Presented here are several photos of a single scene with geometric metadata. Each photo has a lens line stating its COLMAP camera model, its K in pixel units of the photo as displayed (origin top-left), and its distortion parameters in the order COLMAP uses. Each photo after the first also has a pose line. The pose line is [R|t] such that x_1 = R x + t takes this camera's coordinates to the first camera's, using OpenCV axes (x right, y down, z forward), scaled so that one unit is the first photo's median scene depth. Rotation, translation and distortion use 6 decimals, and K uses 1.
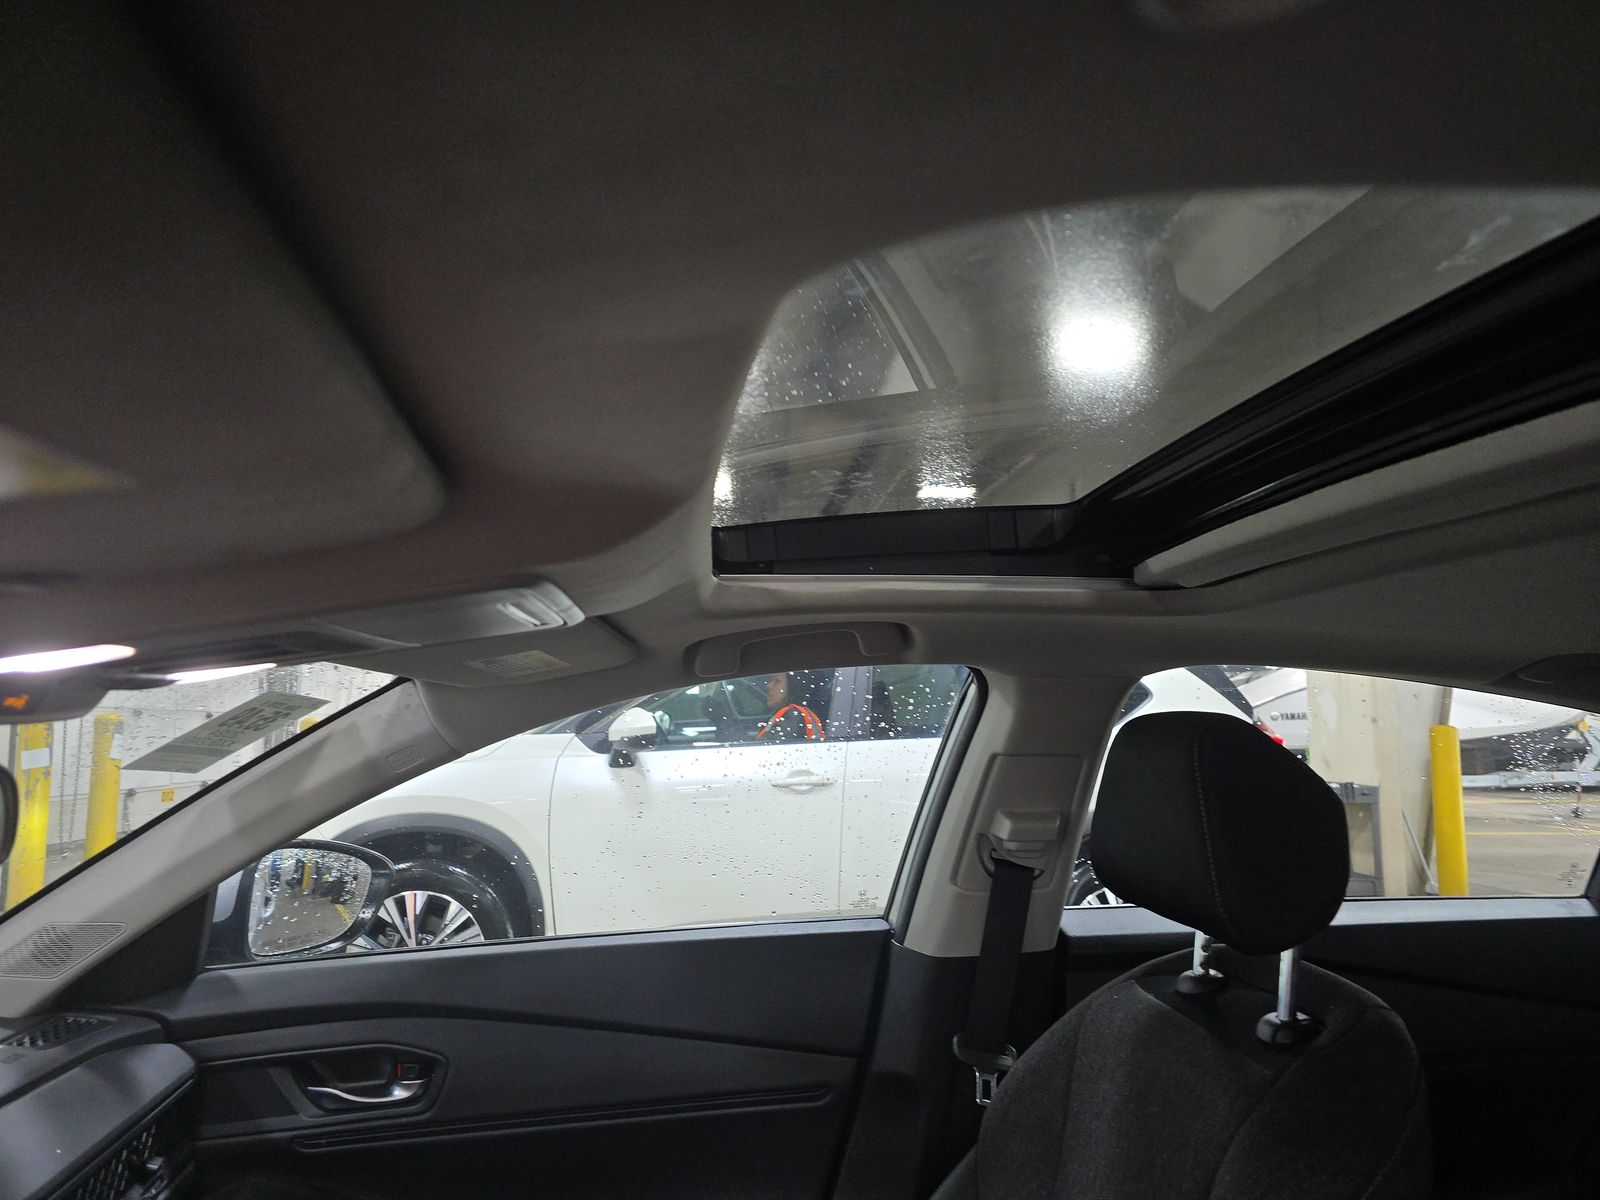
lens RADIAL K [[1181.5, 0, 800.3], [0, 1181.5, 636.4], [0, 0, 1]] dist [0.090006, -0.100530]
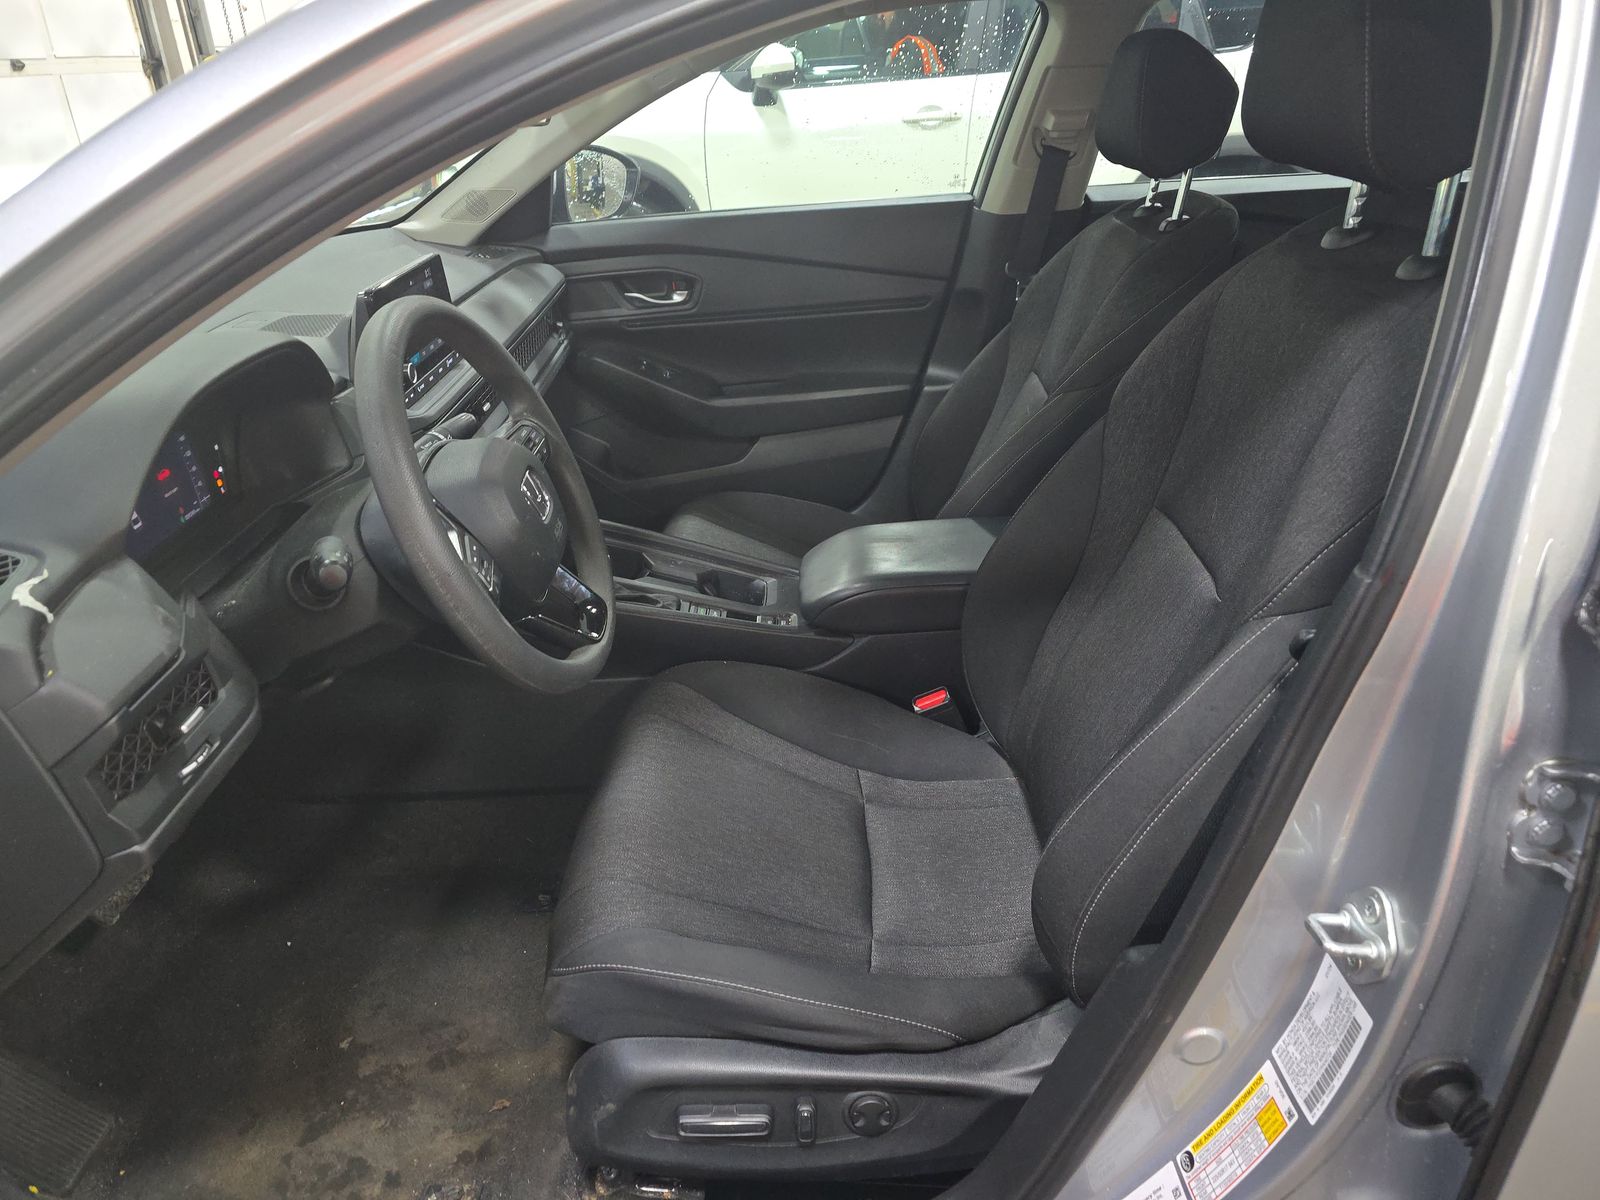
lens RADIAL K [[1181.5, 0, 800.3], [0, 1181.5, 636.4], [0, 0, 1]] dist [0.090006, -0.100530]
pose [[0.994253, 0.022816, -0.104594, 0.029864], [0.032147, 0.868304, 0.494990, -0.034590], [0.102113, -0.495507, 0.862581, -0.654578]]
